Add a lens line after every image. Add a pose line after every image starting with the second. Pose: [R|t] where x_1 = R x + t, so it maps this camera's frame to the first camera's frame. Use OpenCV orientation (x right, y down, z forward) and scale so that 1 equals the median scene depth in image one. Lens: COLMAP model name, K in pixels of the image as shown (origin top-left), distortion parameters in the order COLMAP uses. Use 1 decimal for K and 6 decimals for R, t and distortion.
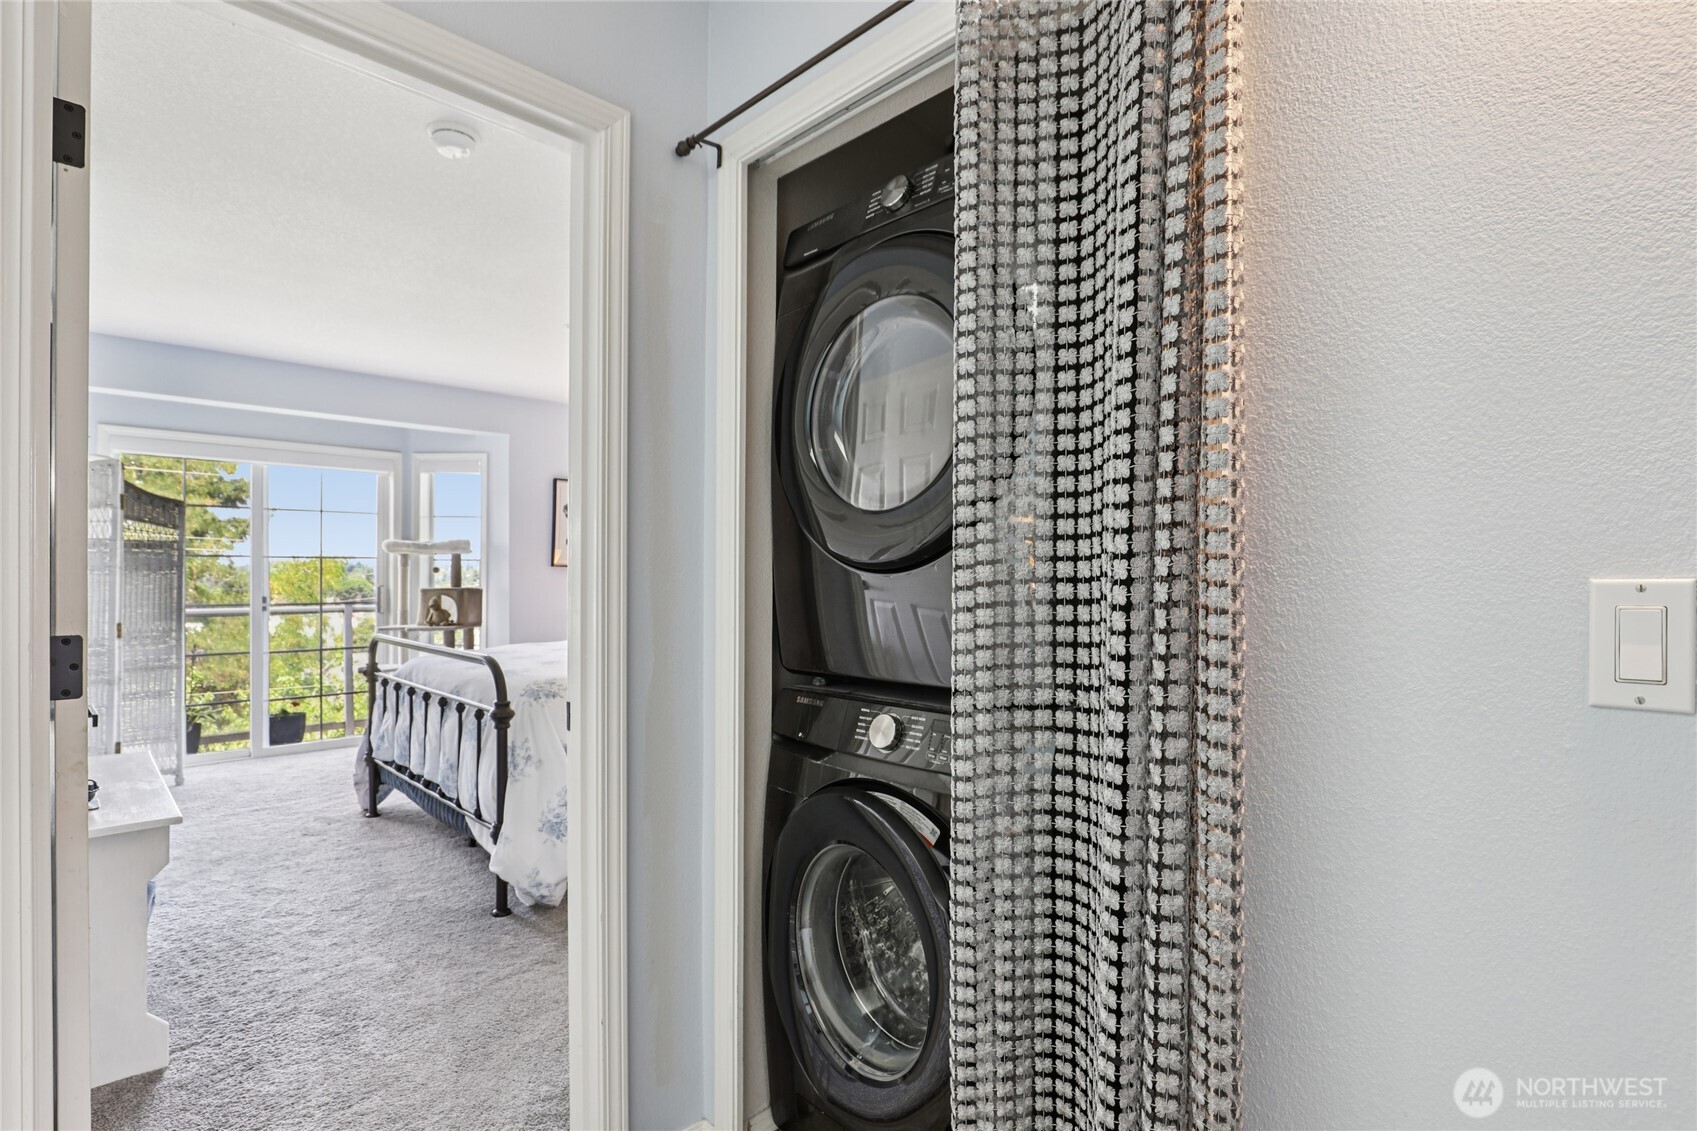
lens RADIAL K [[793.9, 0, 824.7], [0, 793.9, 589.6], [0, 0, 1]] dist [0.002713, 0.000590]
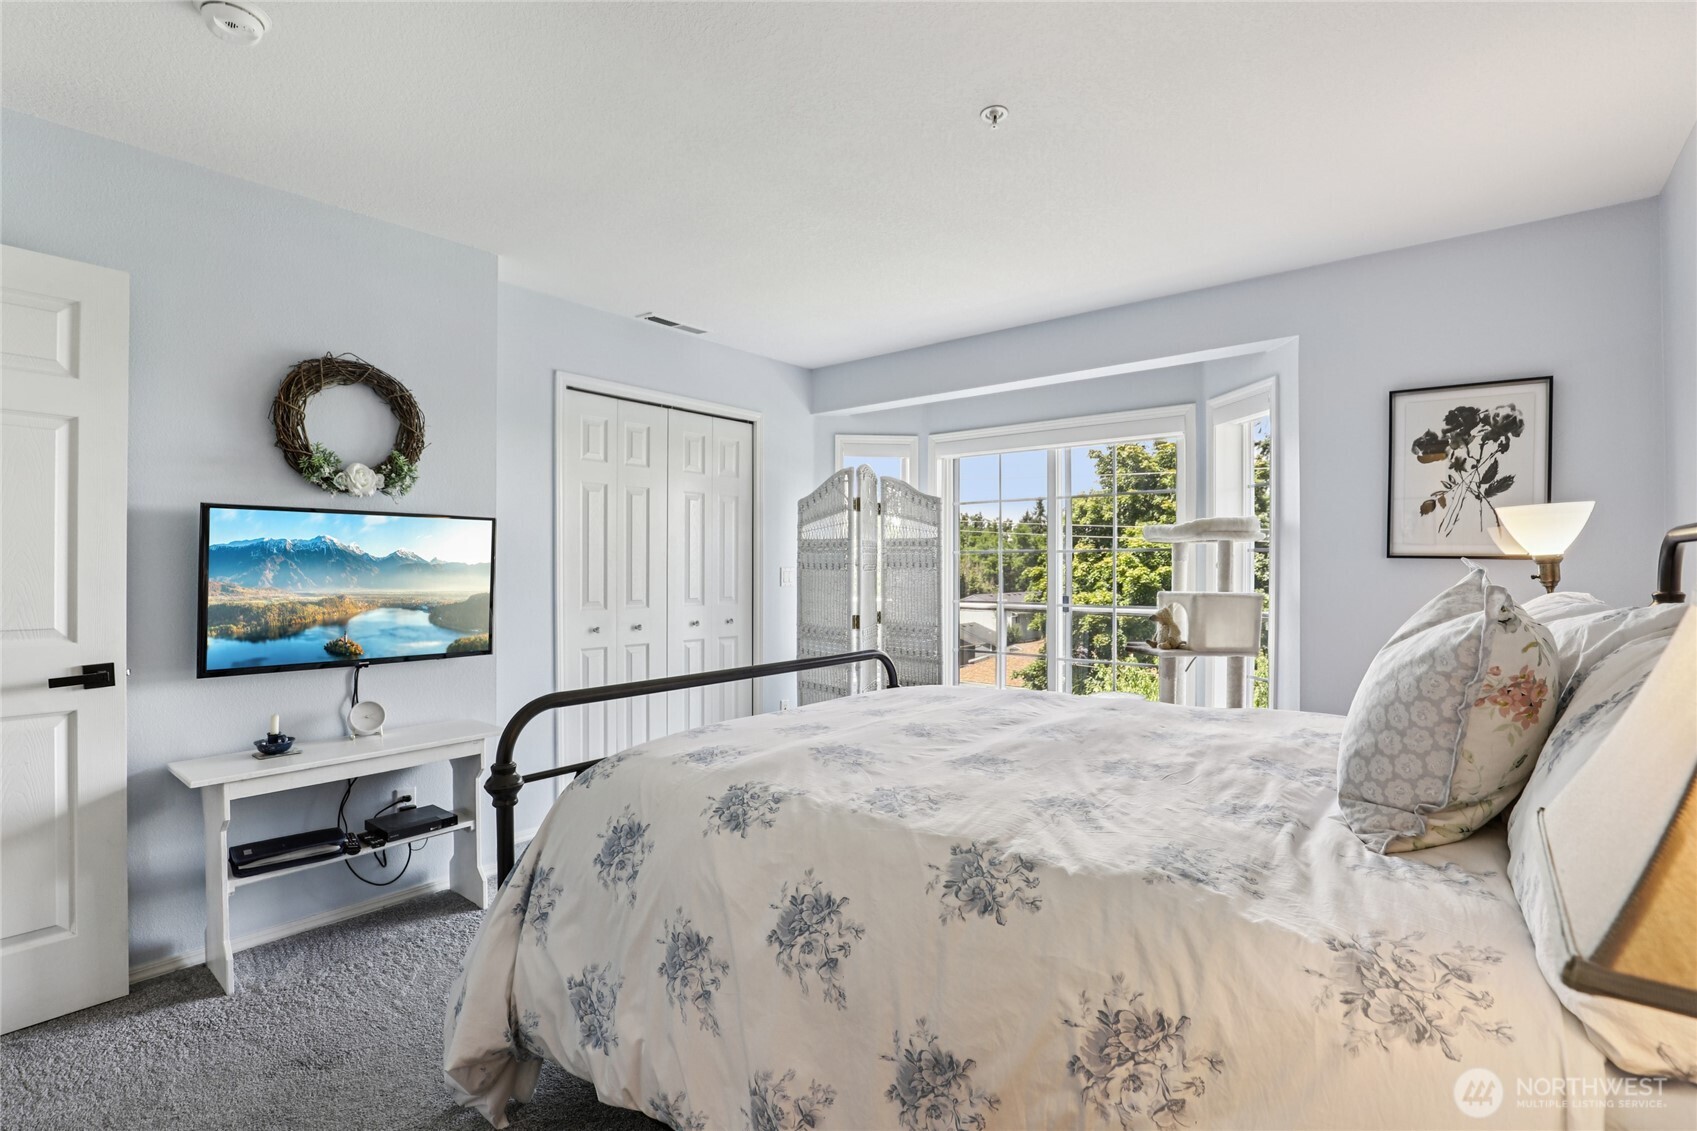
lens RADIAL K [[782.9, 0, 855.6], [0, 782.9, 567.3], [0, 0, 1]] dist [-0.030552, 0.000129]
pose [[0.129039, -0.002686, -0.991636, 0.787412], [-0.021963, 0.999743, -0.005566, -0.076596], [0.991396, 0.022497, 0.128946, 3.703667]]
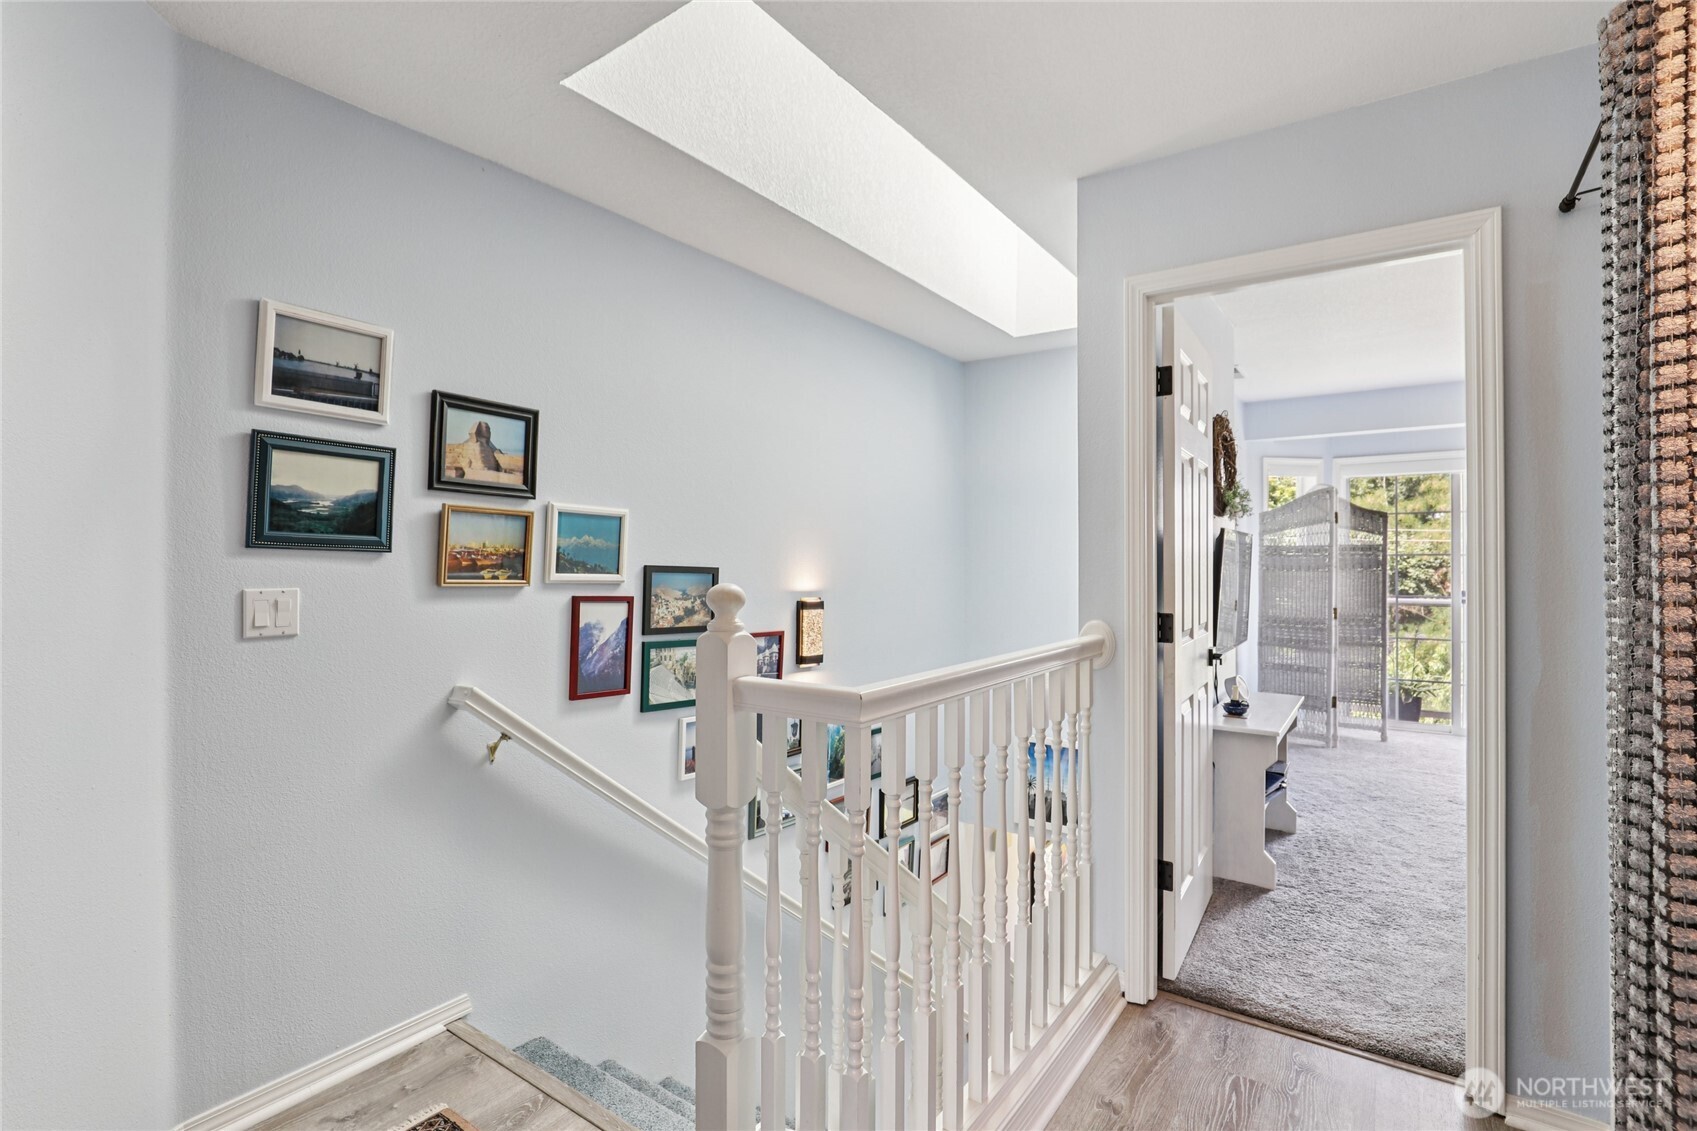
lens RADIAL K [[782.9, 0, 855.6], [0, 782.9, 567.3], [0, 0, 1]] dist [-0.030552, 0.000129]
pose [[0.199605, 0.000009, -0.979876, 0.992029], [-0.016116, 0.999865, -0.003274, -0.039256], [0.979744, 0.016445, 0.199578, -0.242513]]
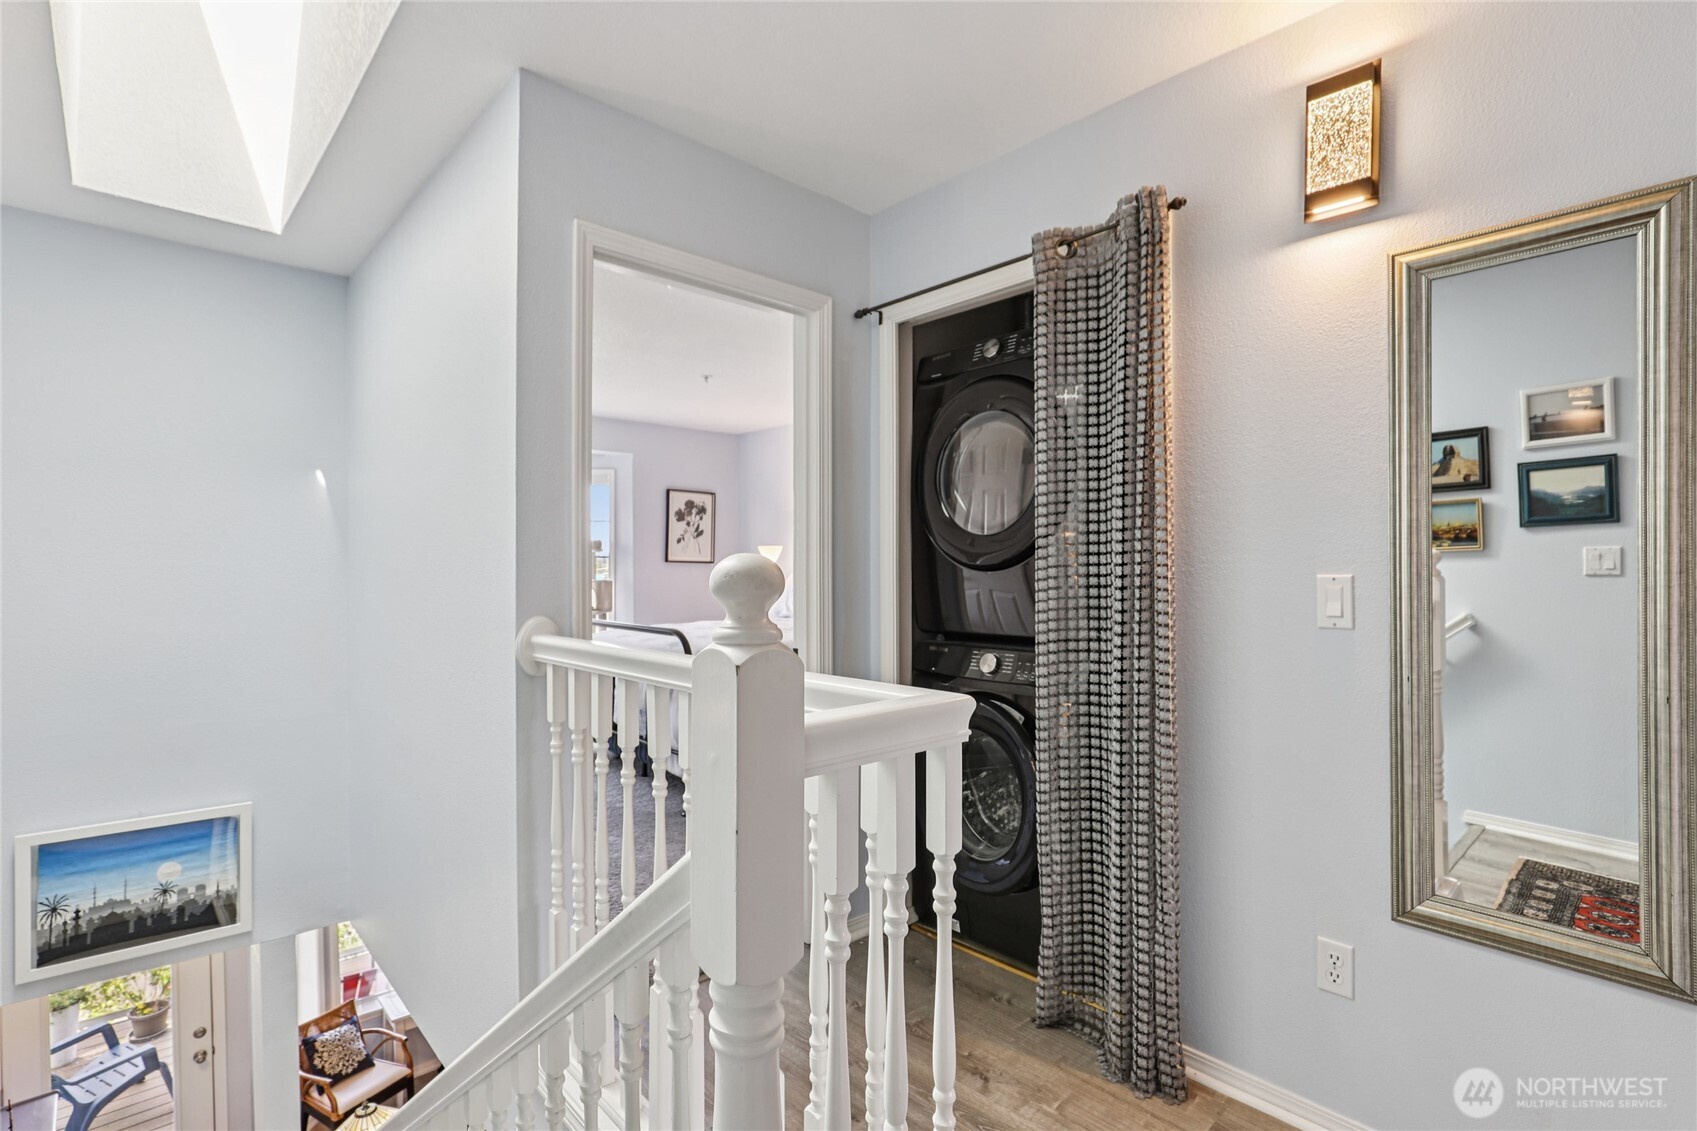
lens RADIAL K [[787.6, 0, 843.5], [0, 787.6, 556.3], [0, 0, 1]] dist [0.016934, 0.000044]
pose [[0.999837, -0.003003, -0.017819, -0.281839], [0.002435, 0.999491, -0.031810, 0.001507], [0.017906, 0.031762, 0.999335, -0.966792]]
